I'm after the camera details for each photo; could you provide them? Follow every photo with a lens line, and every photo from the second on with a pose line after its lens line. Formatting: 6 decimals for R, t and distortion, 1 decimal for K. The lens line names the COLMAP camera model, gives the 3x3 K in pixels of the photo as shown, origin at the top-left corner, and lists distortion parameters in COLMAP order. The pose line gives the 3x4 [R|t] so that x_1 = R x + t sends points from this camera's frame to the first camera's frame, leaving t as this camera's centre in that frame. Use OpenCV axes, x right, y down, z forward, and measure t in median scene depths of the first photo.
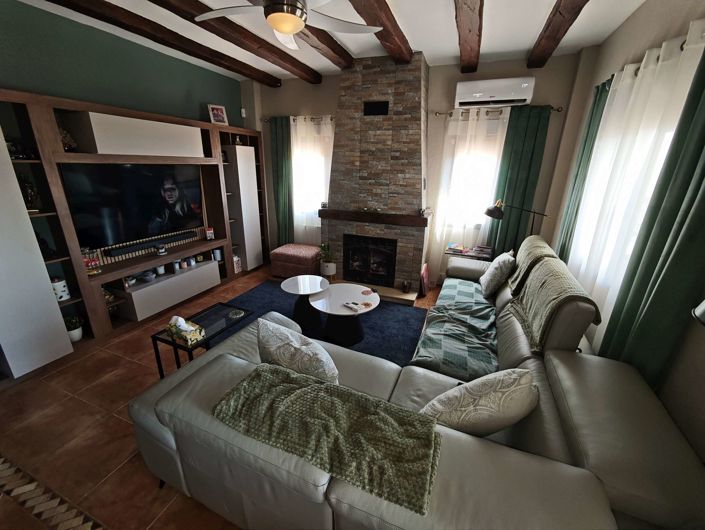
lens RADIAL K [[294.6, 0, 351.3], [0, 294.6, 262.3], [0, 0, 1]] dist [-0.001985, 0.001224]
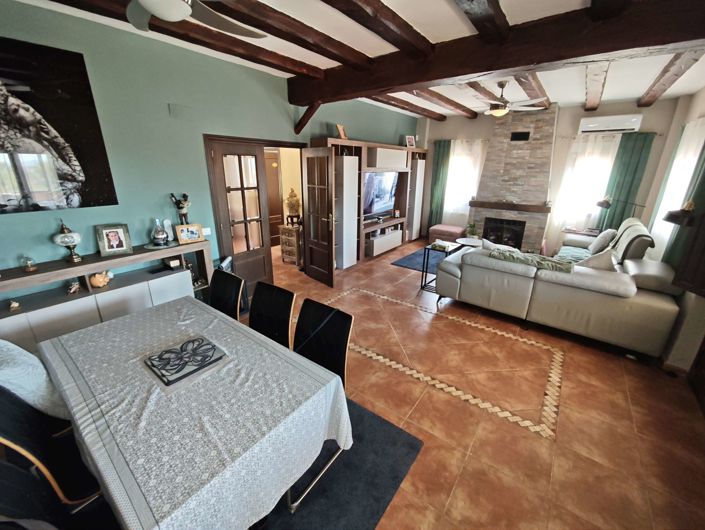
lens RADIAL K [[294.6, 0, 351.3], [0, 294.6, 262.3], [0, 0, 1]] dist [-0.001985, 0.001224]
pose [[0.964234, 0.076828, -0.253672, -0.321745], [-0.078815, 0.996887, 0.002338, 0.206701], [0.253062, 0.017739, 0.967288, -0.710067]]
